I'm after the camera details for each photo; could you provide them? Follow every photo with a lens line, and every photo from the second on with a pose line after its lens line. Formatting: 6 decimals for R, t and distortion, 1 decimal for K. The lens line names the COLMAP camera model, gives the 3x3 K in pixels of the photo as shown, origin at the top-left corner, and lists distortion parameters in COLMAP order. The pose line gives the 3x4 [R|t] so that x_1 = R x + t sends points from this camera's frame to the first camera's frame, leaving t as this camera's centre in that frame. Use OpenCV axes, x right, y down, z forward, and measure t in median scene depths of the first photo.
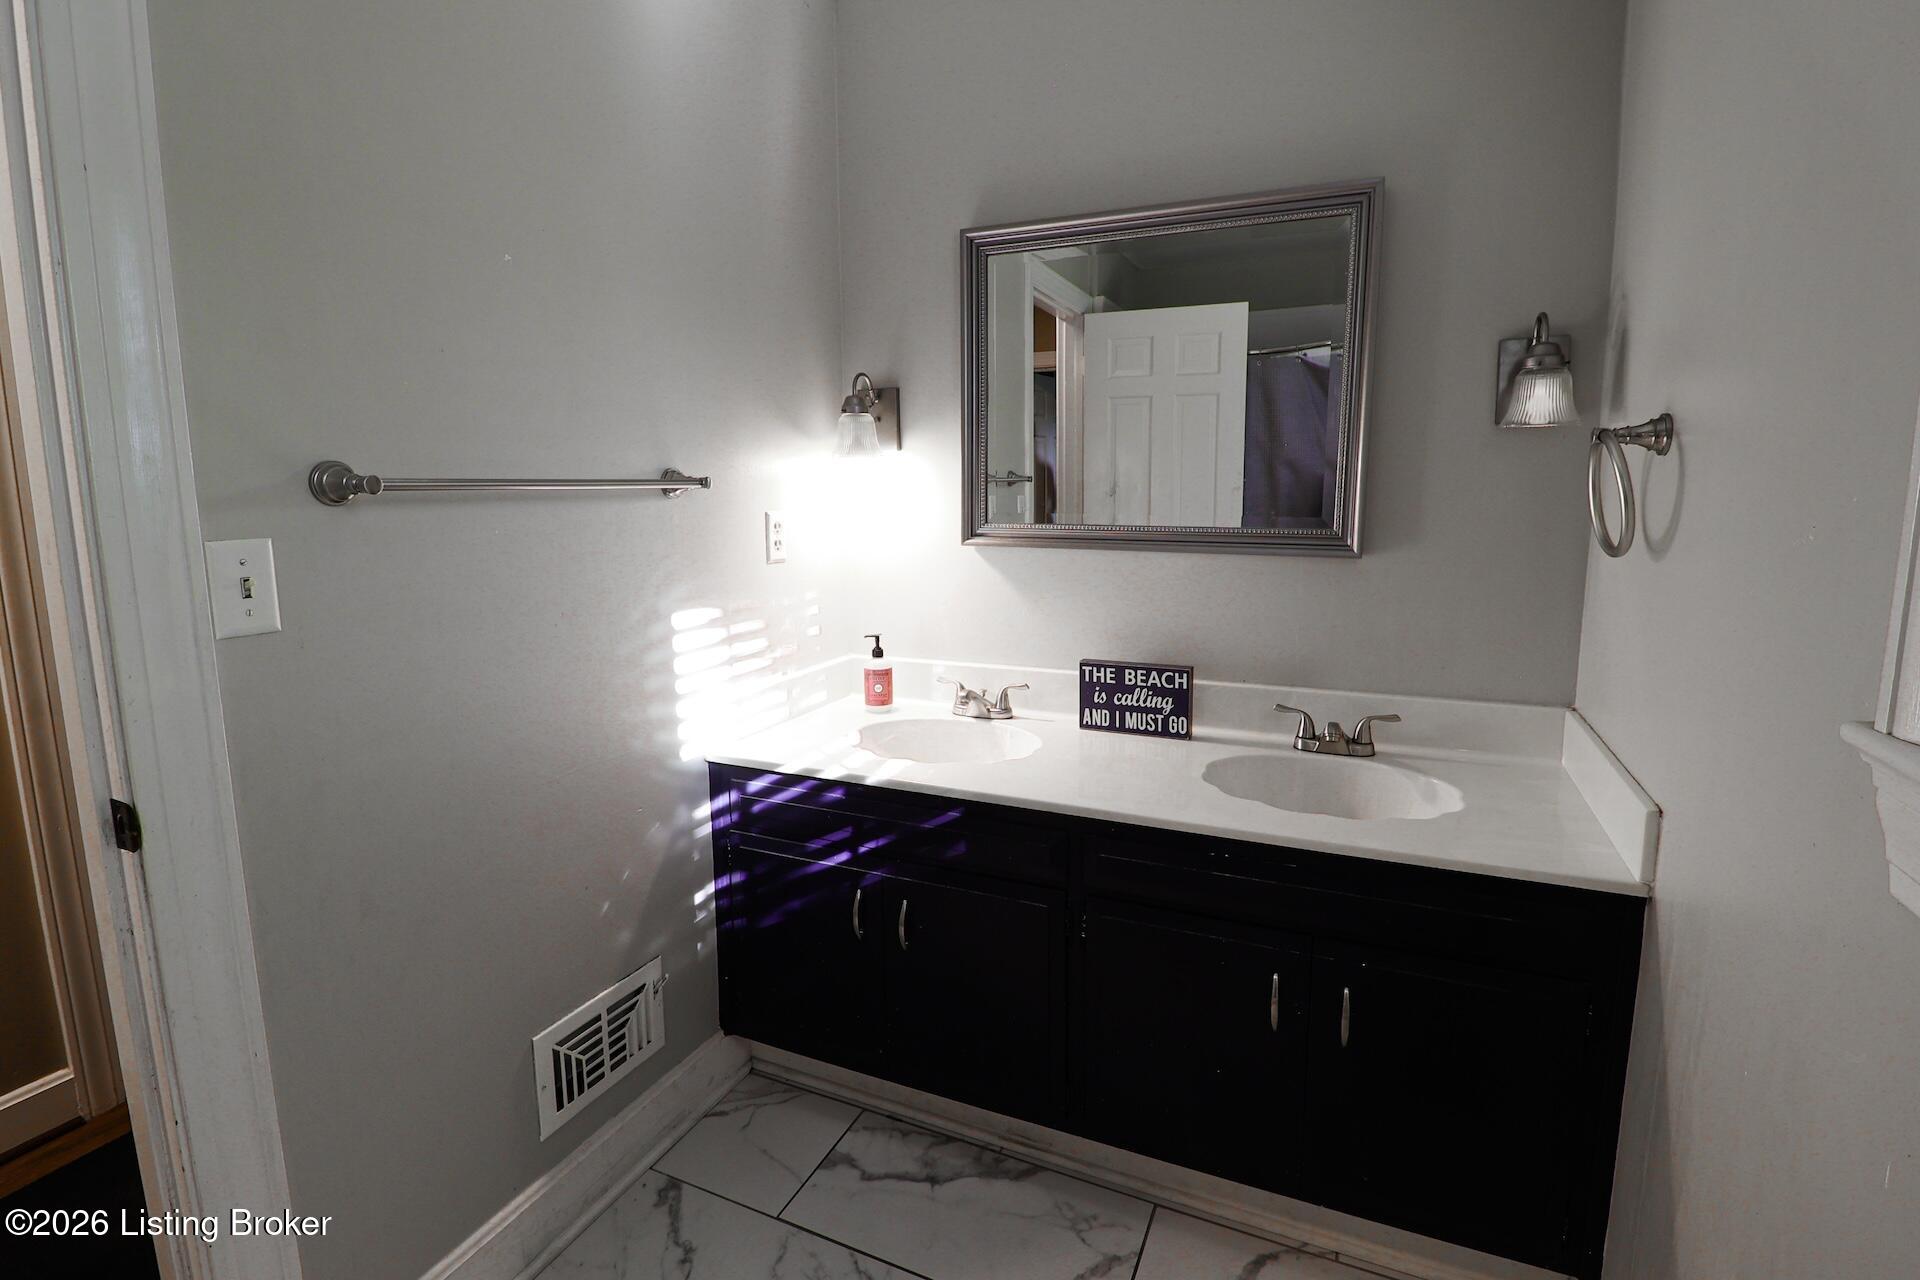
lens RADIAL K [[904.5, 0, 953.3], [0, 904.5, 627.0], [0, 0, 1]] dist [-0.015245, -0.002837]
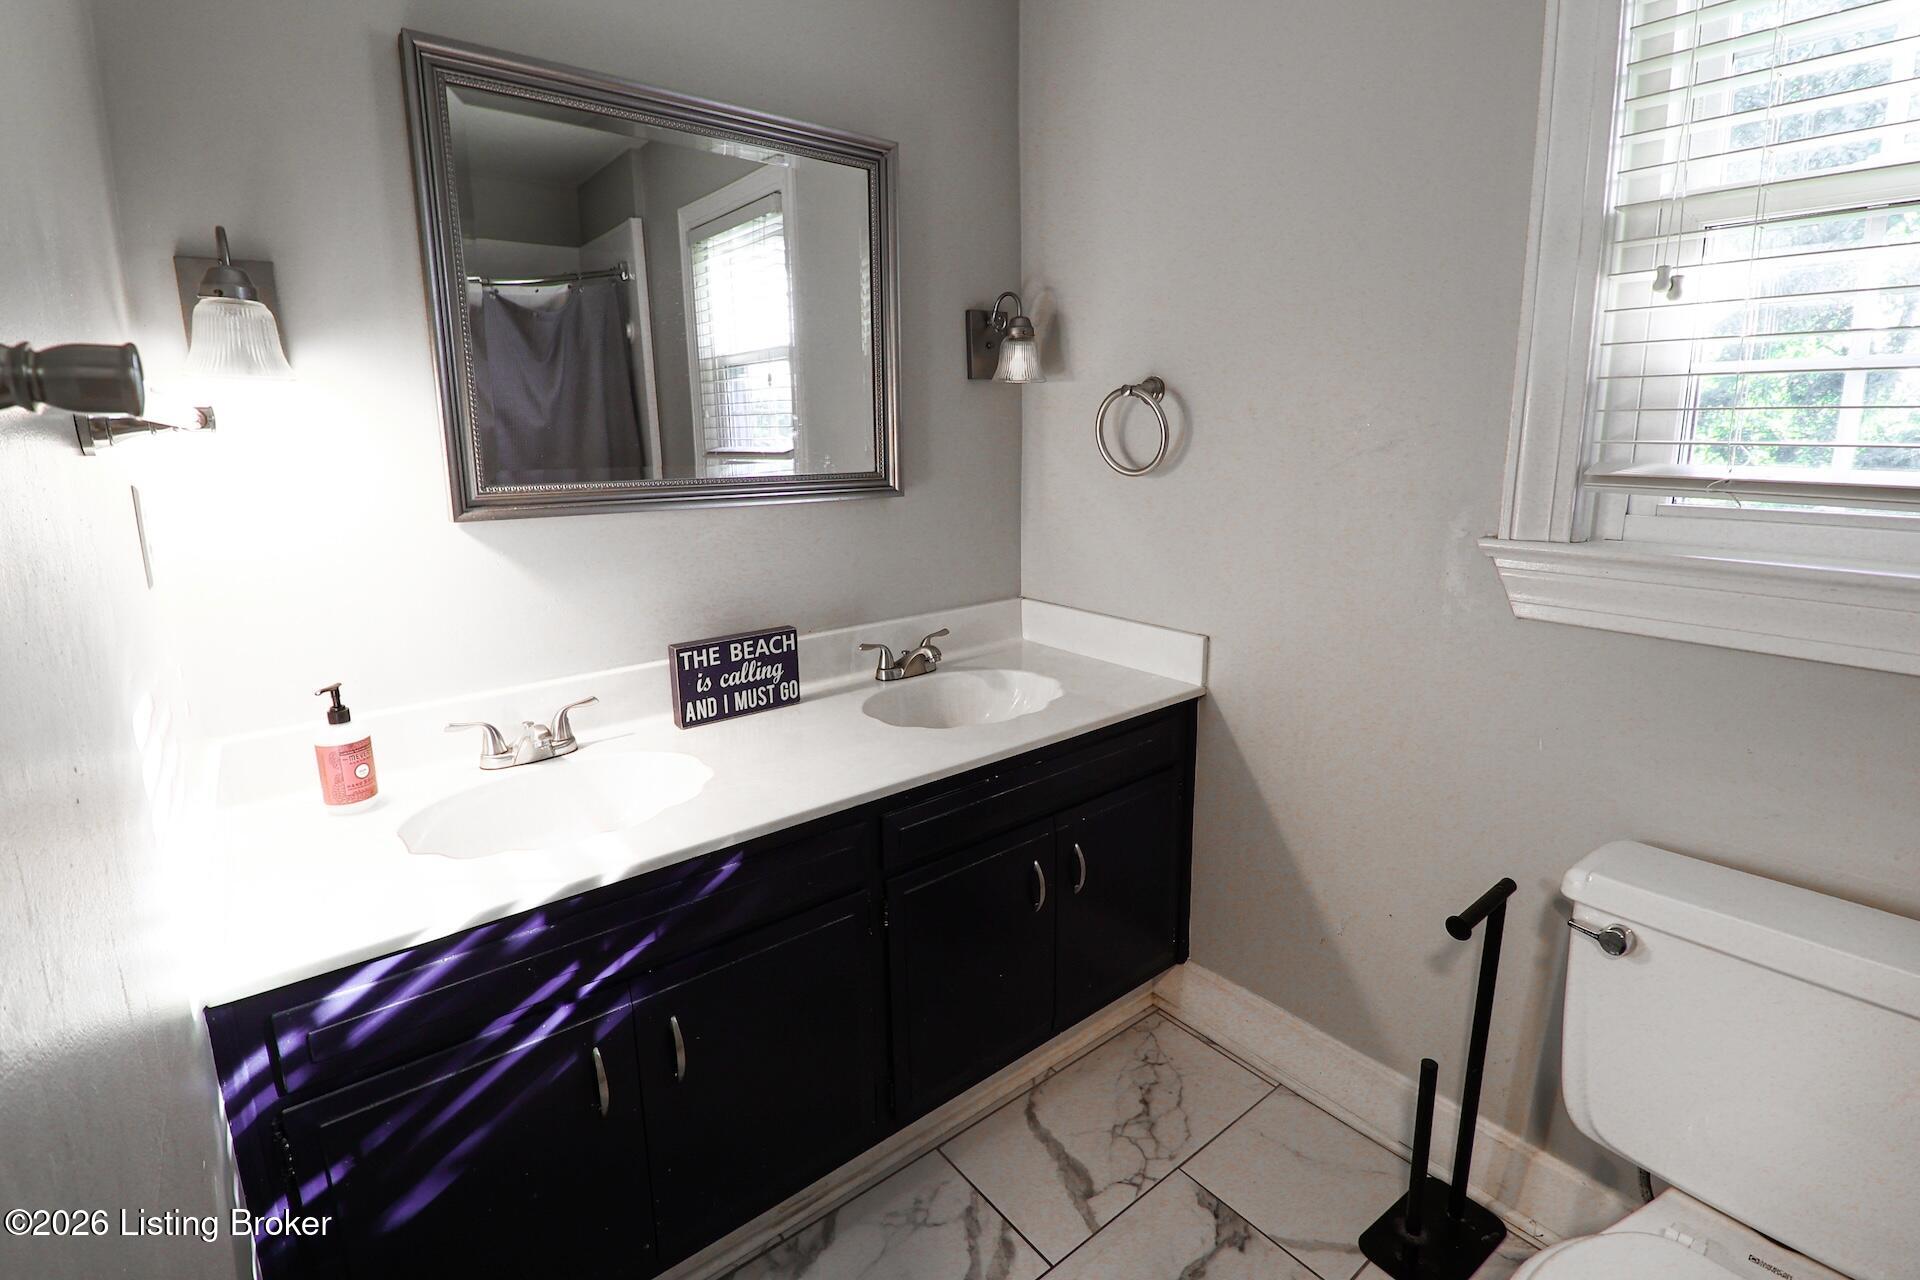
lens RADIAL K [[904.5, 0, 955.5], [0, 904.5, 621.8], [0, 0, 1]] dist [-0.015245, -0.002837]
pose [[0.432131, -0.182074, 0.883239, -0.481235], [0.150067, 0.980269, 0.128655, -0.053945], [-0.889237, 0.076949, 0.450928, 0.422222]]
